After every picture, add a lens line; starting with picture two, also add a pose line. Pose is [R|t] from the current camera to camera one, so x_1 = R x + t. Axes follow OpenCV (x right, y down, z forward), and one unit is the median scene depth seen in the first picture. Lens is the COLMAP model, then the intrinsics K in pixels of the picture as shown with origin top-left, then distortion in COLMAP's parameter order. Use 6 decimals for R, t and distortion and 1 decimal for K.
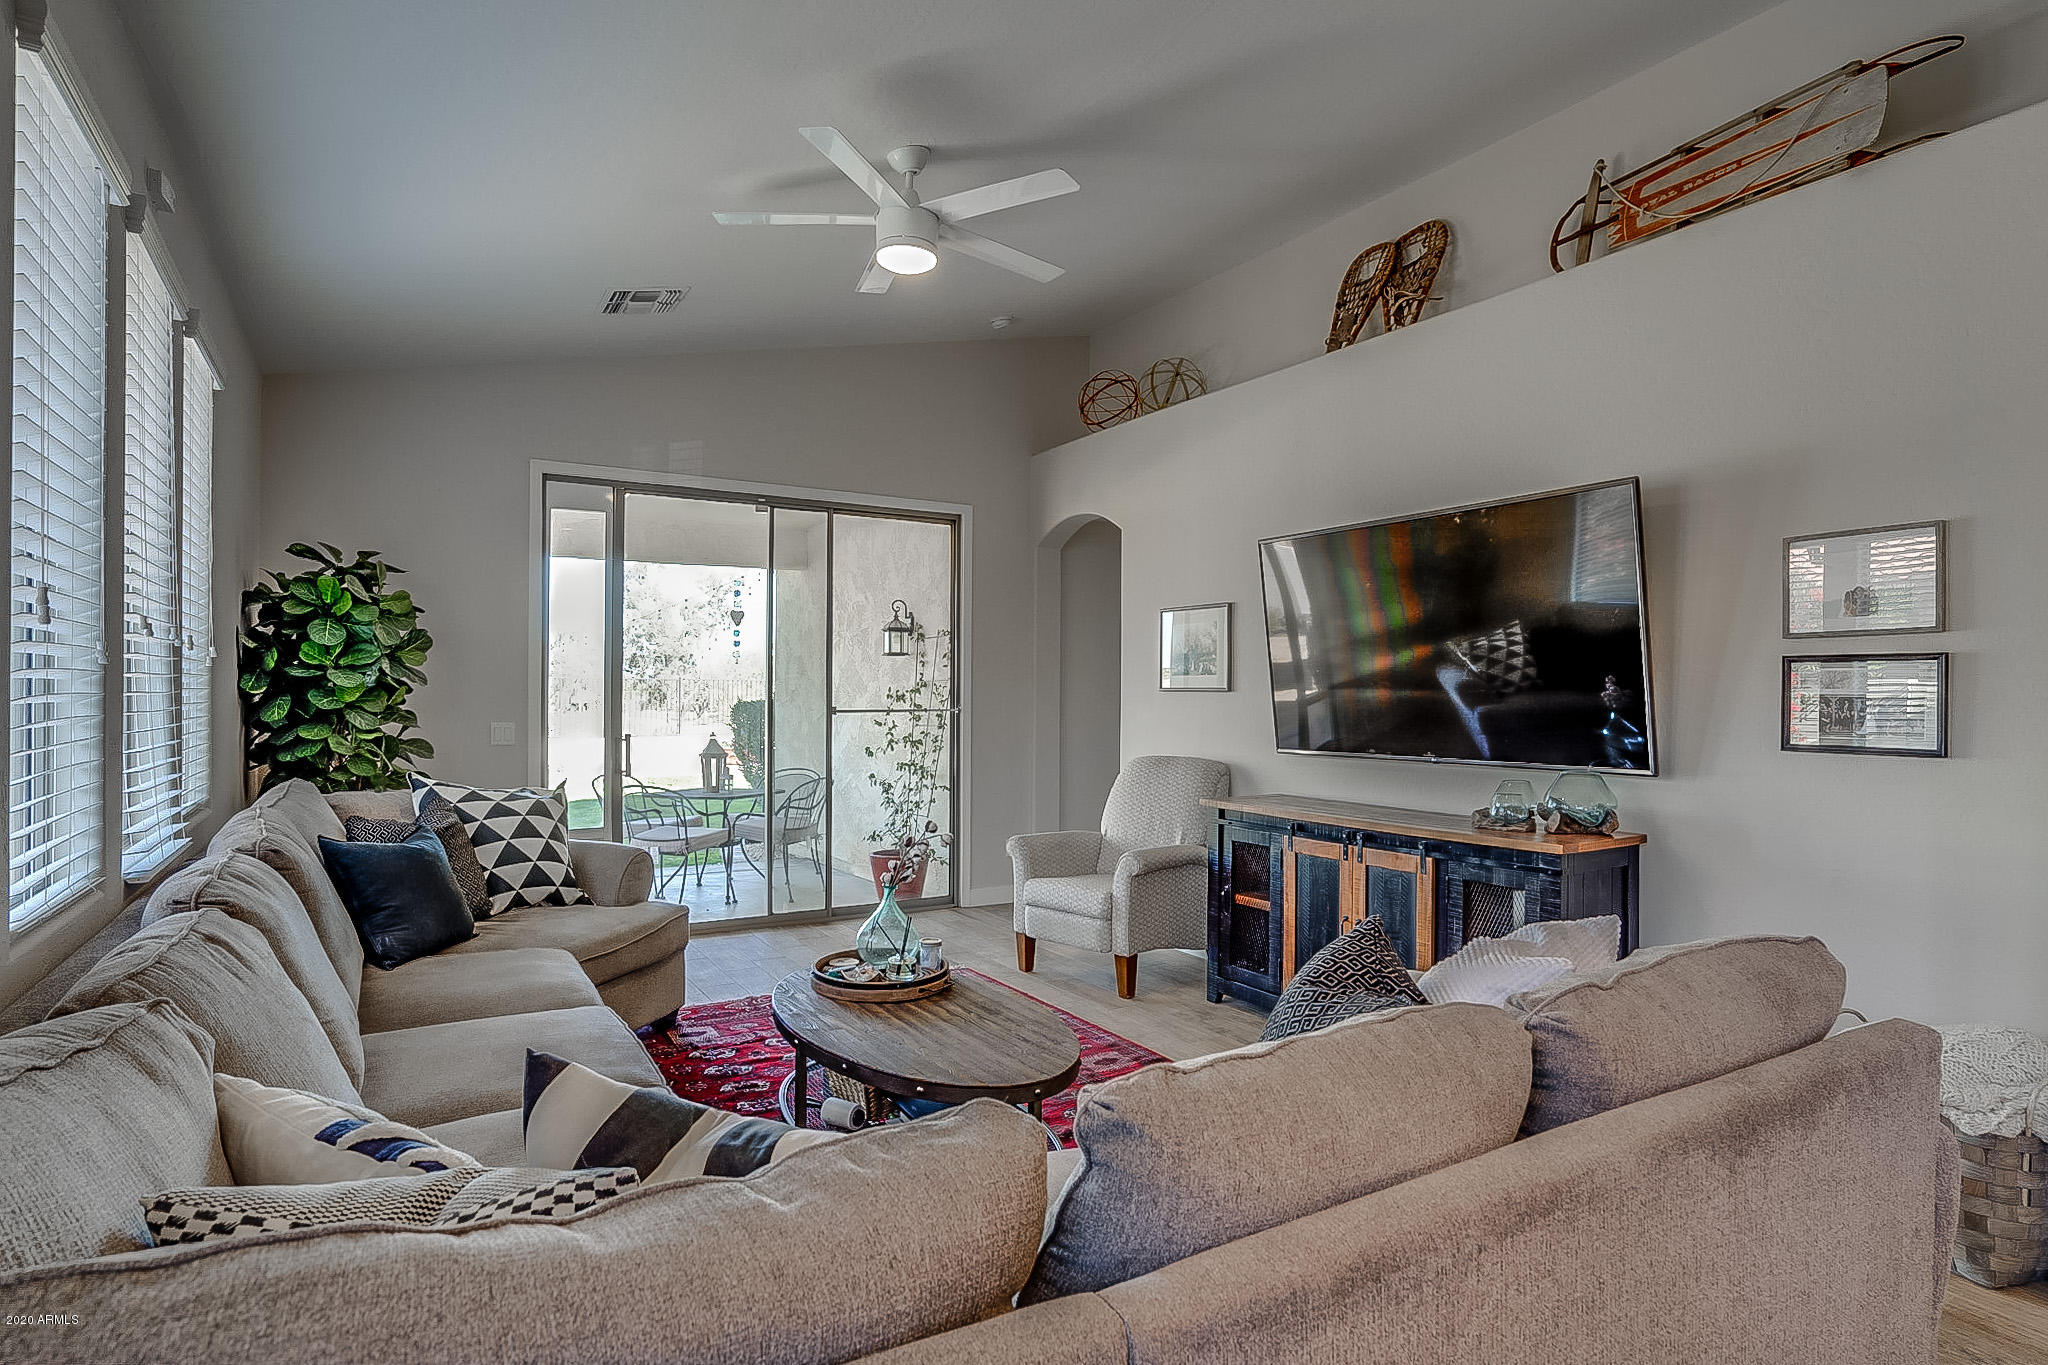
lens RADIAL K [[1084.3, 0, 975.5], [0, 1084.3, 684.6], [0, 0, 1]] dist [-0.029196, 0.003536]
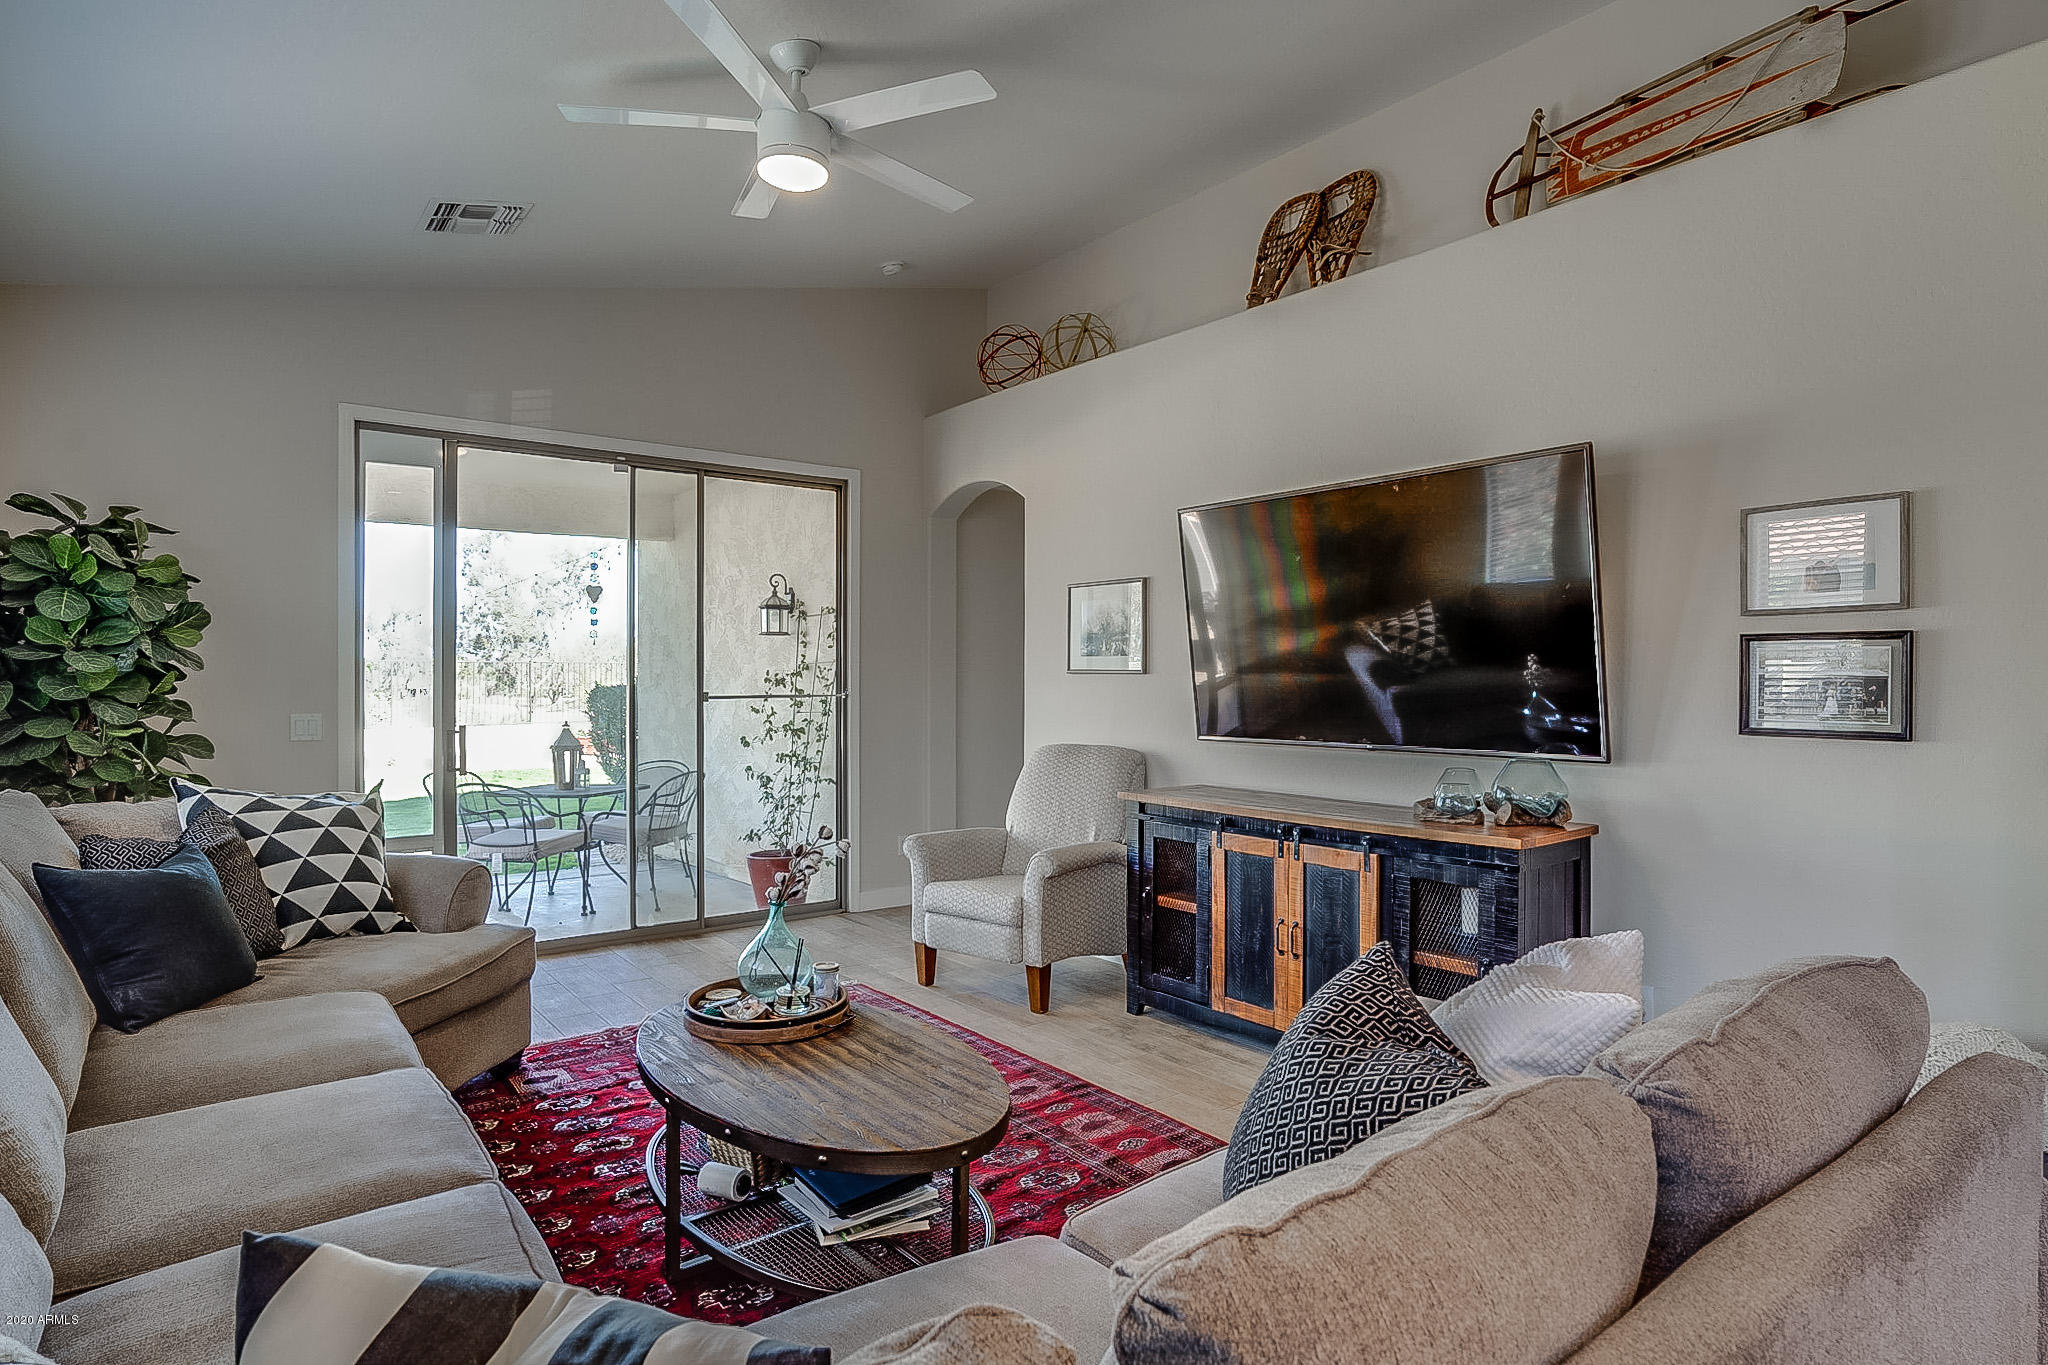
lens RADIAL K [[1113.1, 0, 996.1], [0, 1113.1, 675.3], [0, 0, 1]] dist [-0.023324, 0.003495]
pose [[0.991626, -0.003926, 0.129080, -0.016220], [0.002982, 0.999967, 0.007501, 0.000154], [-0.129105, -0.007053, 0.991606, 0.087381]]
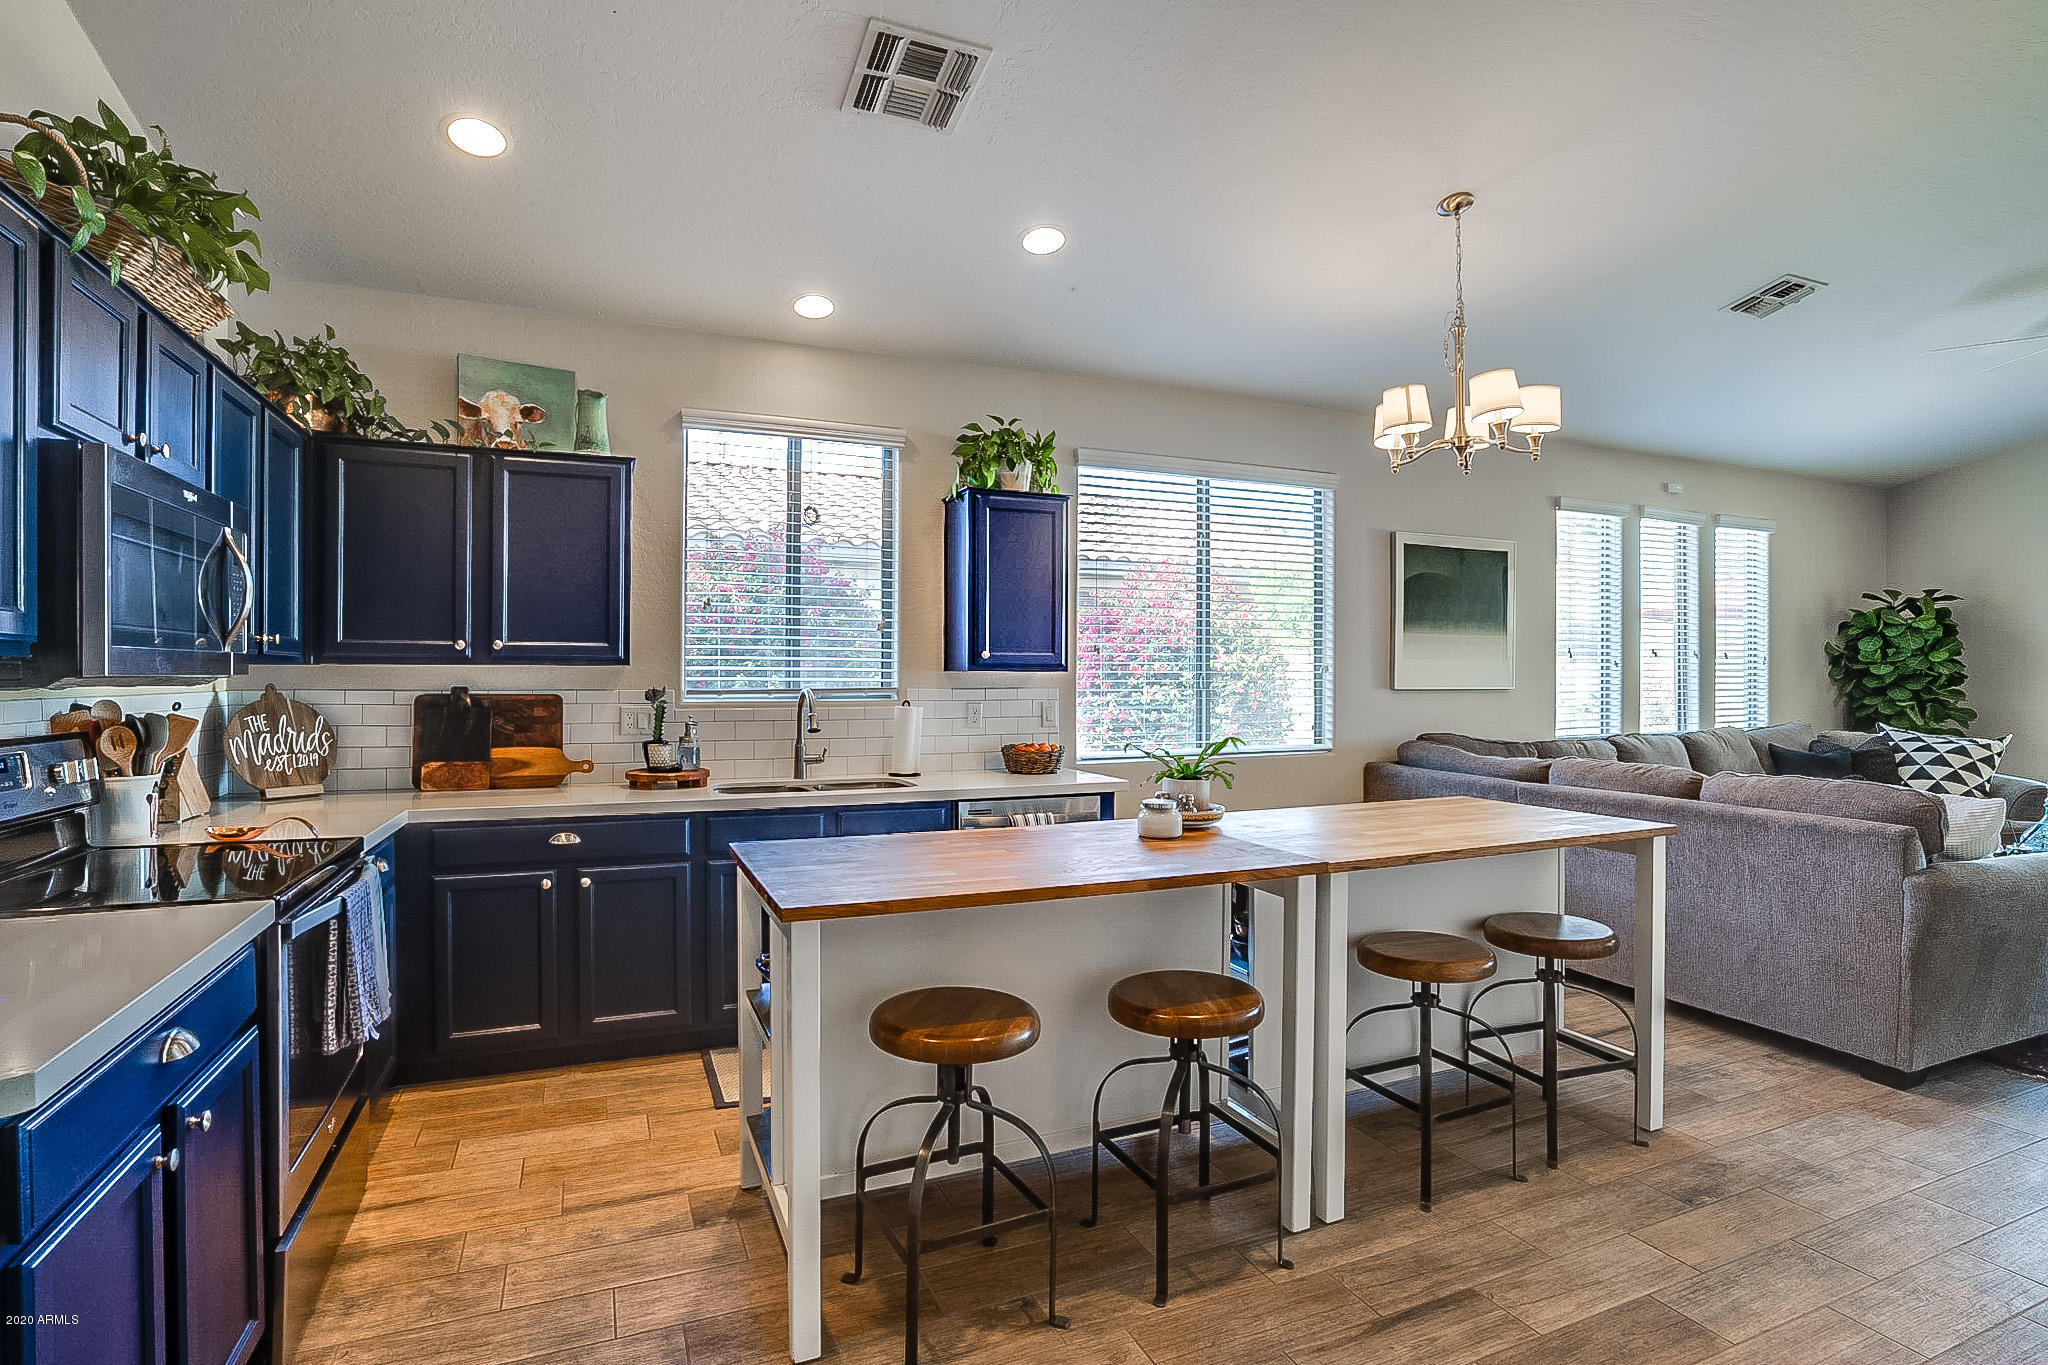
lens RADIAL K [[1007.9, 0, 1003.4], [0, 1007.9, 677.2], [0, 0, 1]] dist [-0.036190, 0.015990]
pose [[-0.114104, -0.005315, -0.993455, 1.134589], [0.006848, 0.999958, -0.006136, 0.006552], [0.993445, -0.007504, -0.114063, -0.217881]]
